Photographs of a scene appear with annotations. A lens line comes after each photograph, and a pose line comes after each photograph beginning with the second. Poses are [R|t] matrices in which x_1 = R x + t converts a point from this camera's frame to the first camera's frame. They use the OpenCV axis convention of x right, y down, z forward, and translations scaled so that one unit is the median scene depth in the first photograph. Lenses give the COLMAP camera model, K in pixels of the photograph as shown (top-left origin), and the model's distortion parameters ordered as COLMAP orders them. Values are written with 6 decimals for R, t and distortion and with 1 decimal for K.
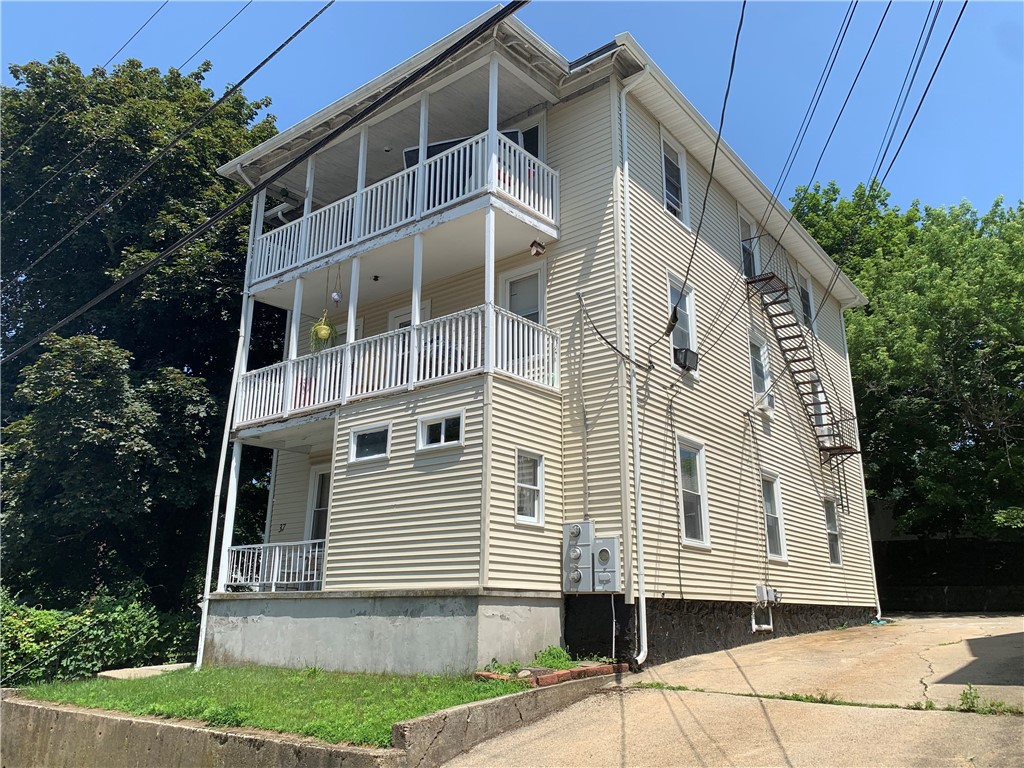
lens RADIAL K [[784.0, 0, 514.0], [0, 784.0, 366.8], [0, 0, 1]] dist [0.045924, -0.062189]
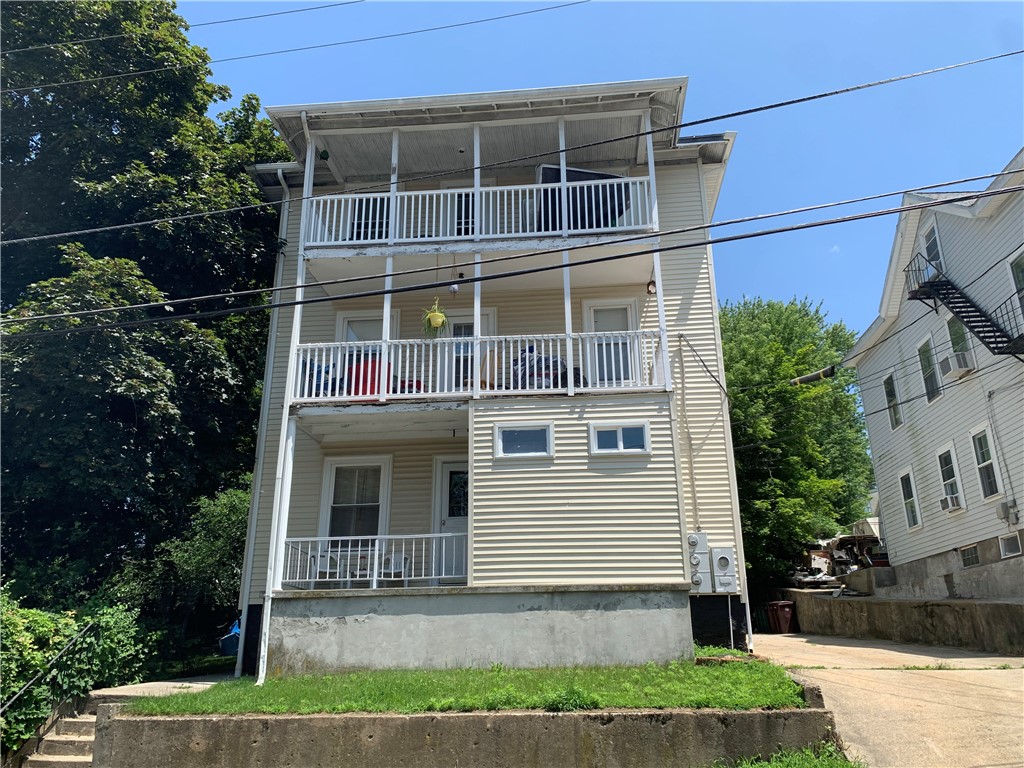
lens RADIAL K [[784.0, 0, 514.0], [0, 784.0, 366.8], [0, 0, 1]] dist [0.045924, -0.062189]
pose [[0.838570, 0.175269, 0.515830, -0.731694], [-0.146677, 0.984508, -0.096067, 0.102858], [-0.524677, 0.004899, 0.851287, 0.150054]]
